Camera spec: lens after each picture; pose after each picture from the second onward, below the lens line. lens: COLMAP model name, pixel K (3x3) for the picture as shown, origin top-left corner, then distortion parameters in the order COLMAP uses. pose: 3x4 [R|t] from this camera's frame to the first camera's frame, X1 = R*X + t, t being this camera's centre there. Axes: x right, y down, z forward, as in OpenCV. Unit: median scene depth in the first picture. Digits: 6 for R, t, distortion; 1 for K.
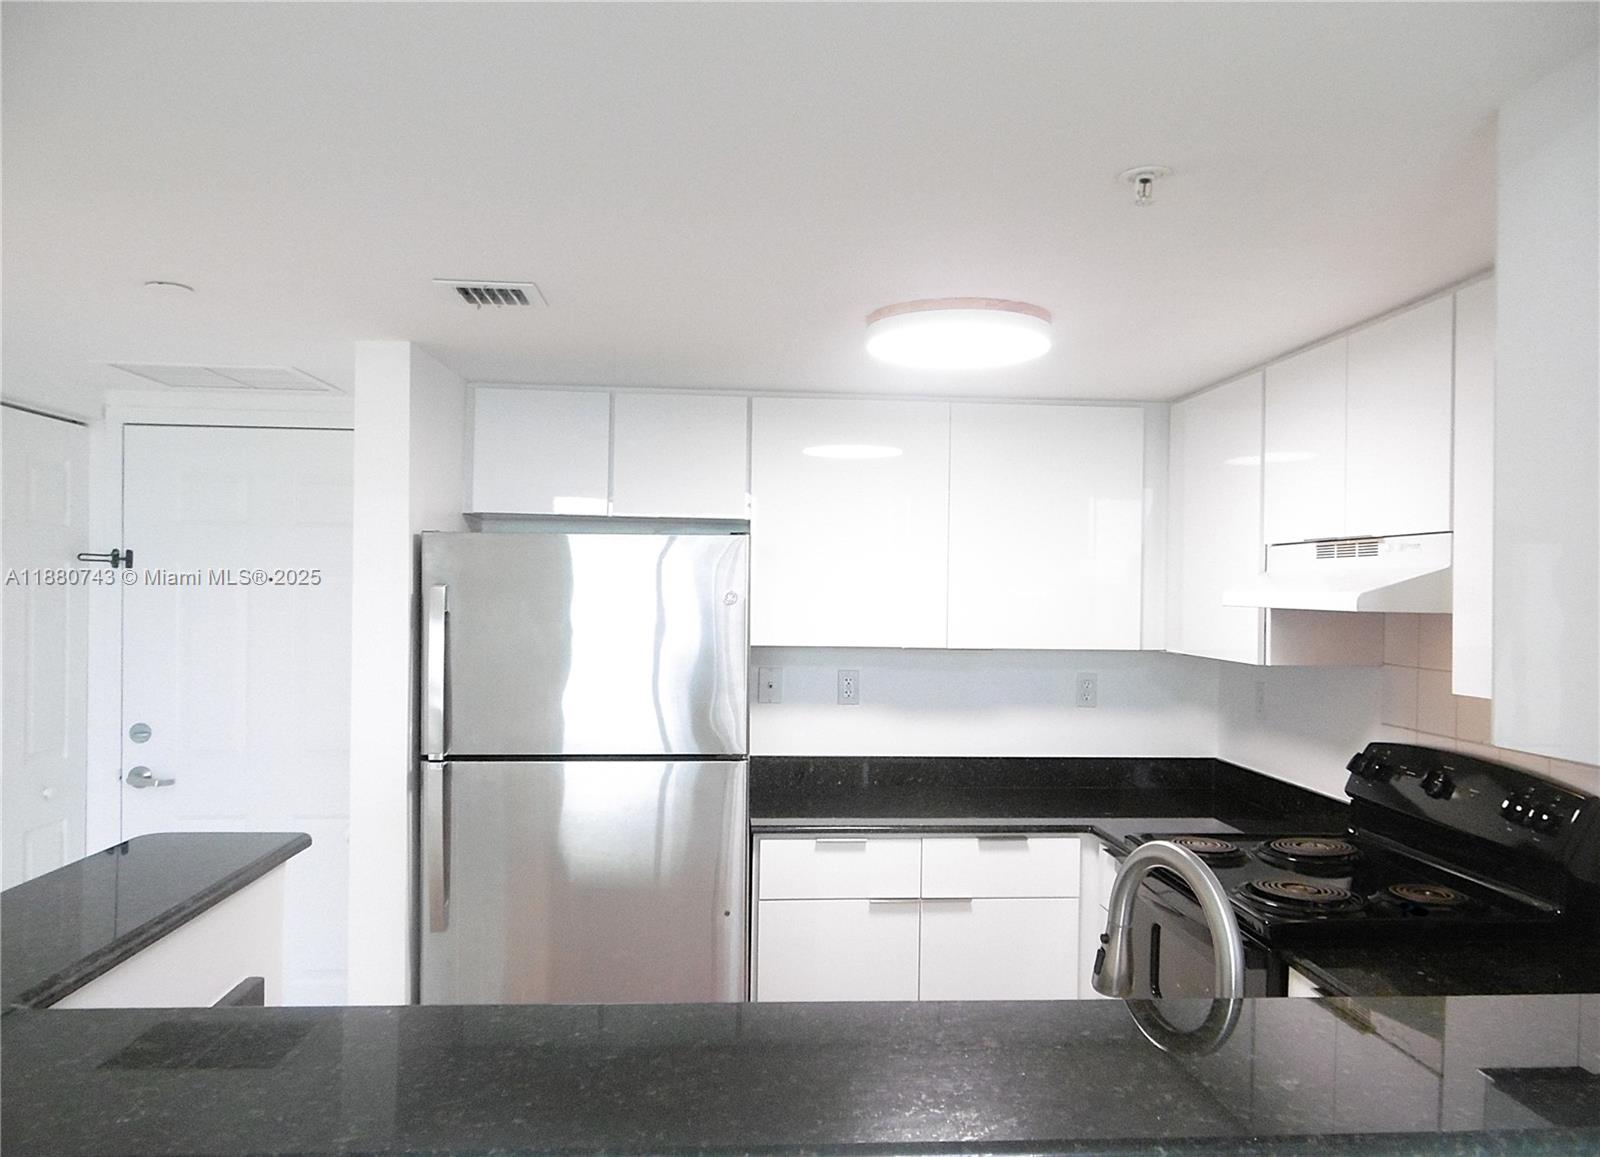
lens RADIAL K [[1175.9, 0, 810.3], [0, 1175.9, 588.6], [0, 0, 1]] dist [0.013006, 0.003120]
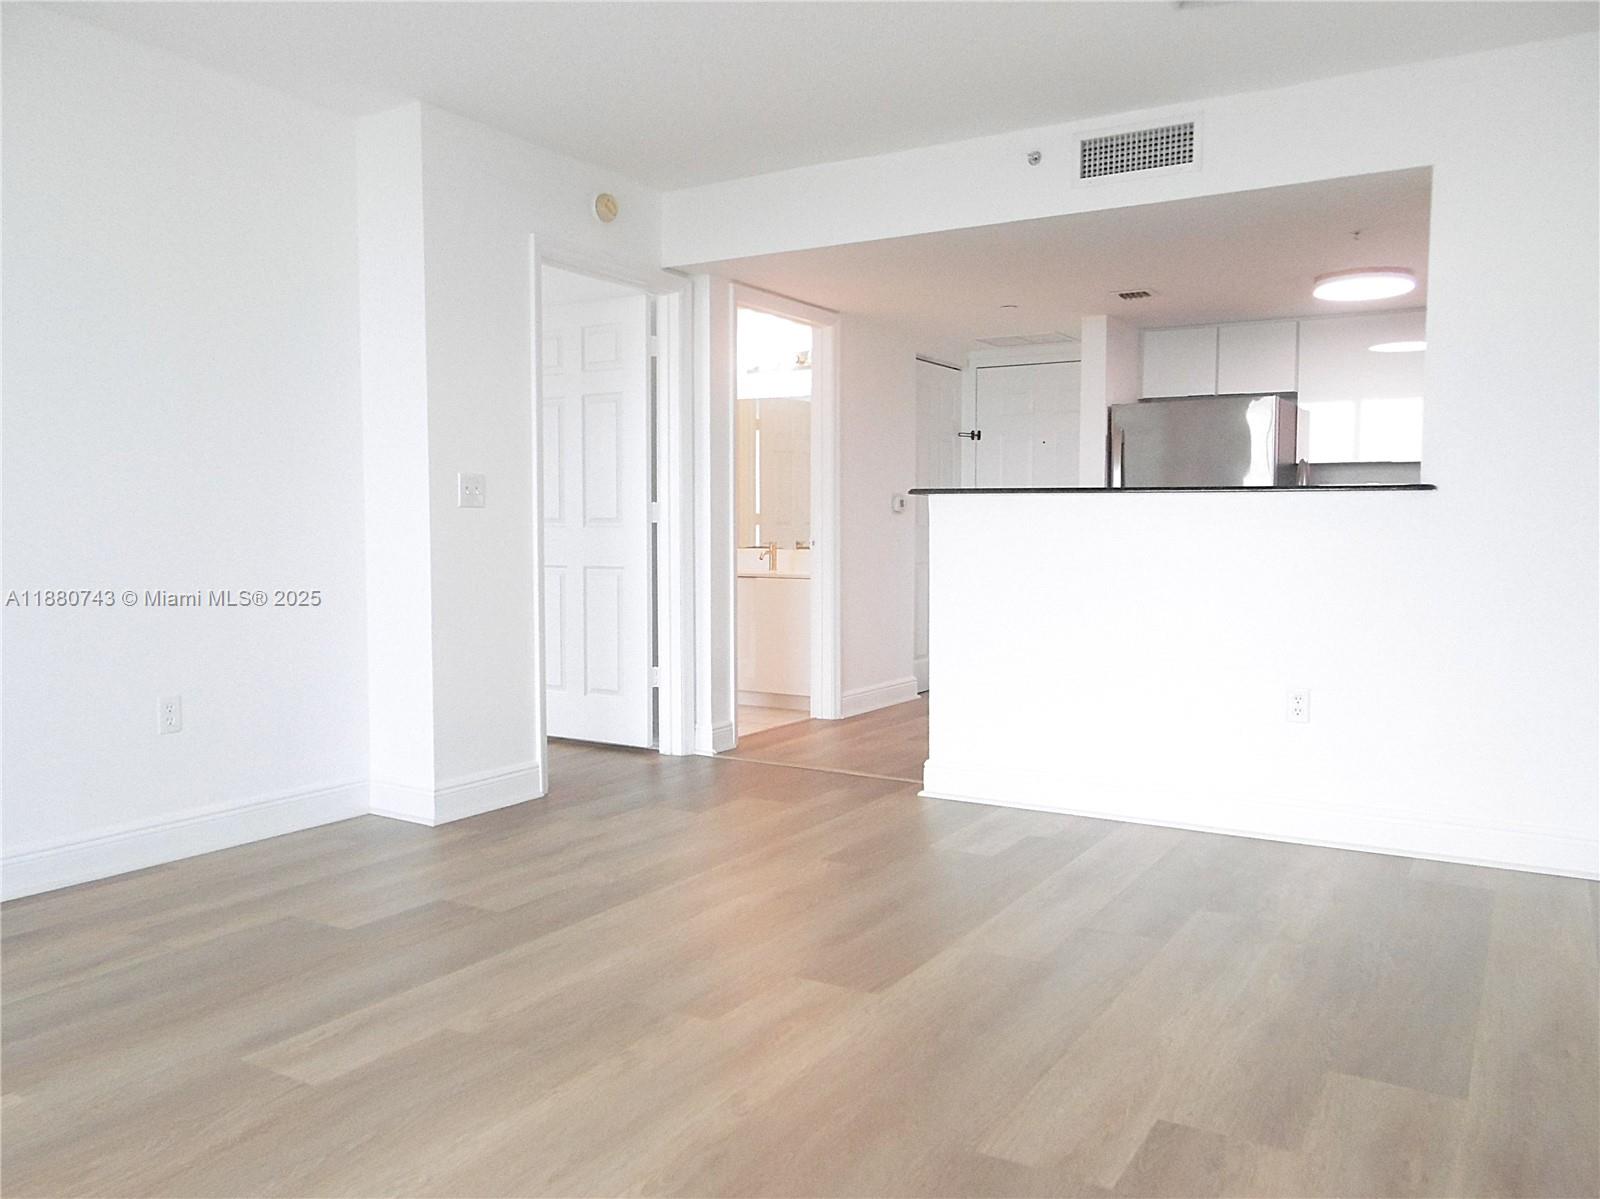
lens RADIAL K [[1258.0, 0, 794.4], [0, 1258.0, 599.4], [0, 0, 1]] dist [0.030586, 0.004010]
pose [[0.814410, 0.023283, -0.579823, 0.519298], [0.005958, 0.998807, 0.048476, 0.184145], [0.580259, -0.042934, 0.813299, -1.166318]]
